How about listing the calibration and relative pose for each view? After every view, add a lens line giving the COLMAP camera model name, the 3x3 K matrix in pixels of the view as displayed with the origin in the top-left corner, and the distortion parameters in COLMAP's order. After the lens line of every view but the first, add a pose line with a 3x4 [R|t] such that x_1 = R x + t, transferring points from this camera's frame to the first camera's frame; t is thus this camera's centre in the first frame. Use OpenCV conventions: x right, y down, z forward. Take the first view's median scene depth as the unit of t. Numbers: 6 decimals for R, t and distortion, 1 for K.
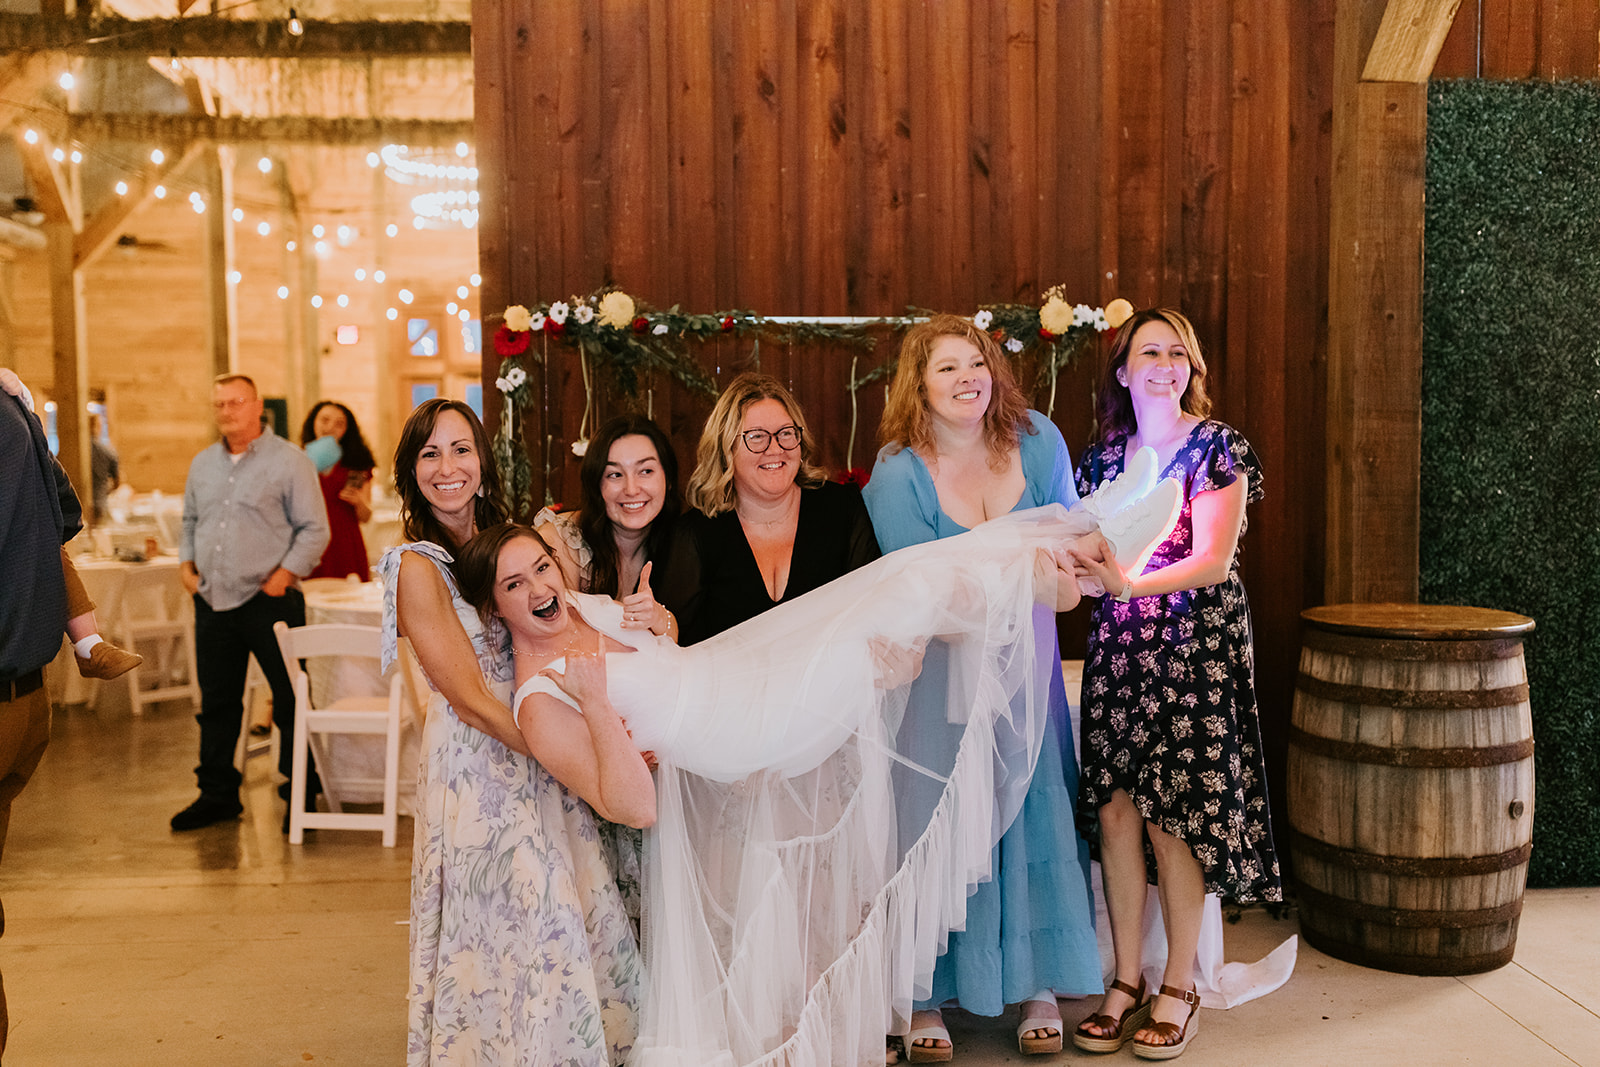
lens RADIAL K [[1541.5, 0, 795.9], [0, 1541.5, 541.0], [0, 0, 1]] dist [0.007441, 0.004942]
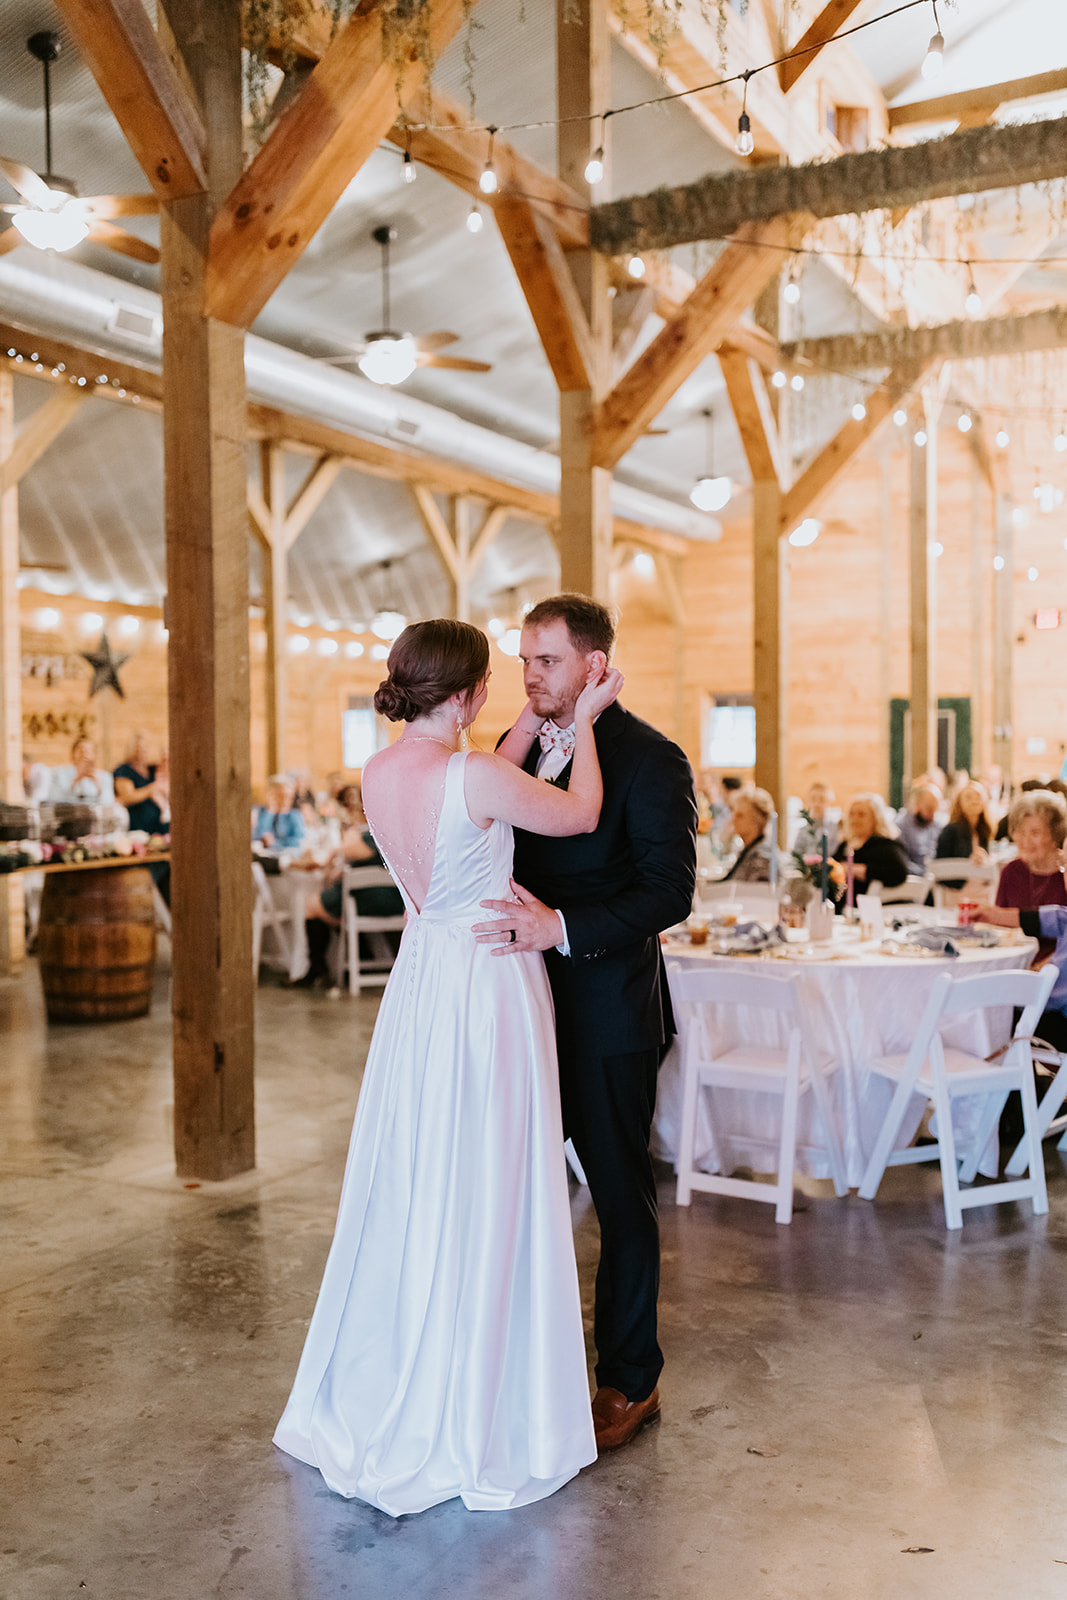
lens RADIAL K [[1643.6, 0, 524.3], [0, 1643.6, 884.8], [0, 0, 1]] dist [0.011028, -0.005801]
pose [[0.851475, 0.043301, -0.522604, -0.082799], [-0.032853, 0.999032, 0.029249, -0.009809], [0.523365, -0.007736, 0.852073, 0.131521]]
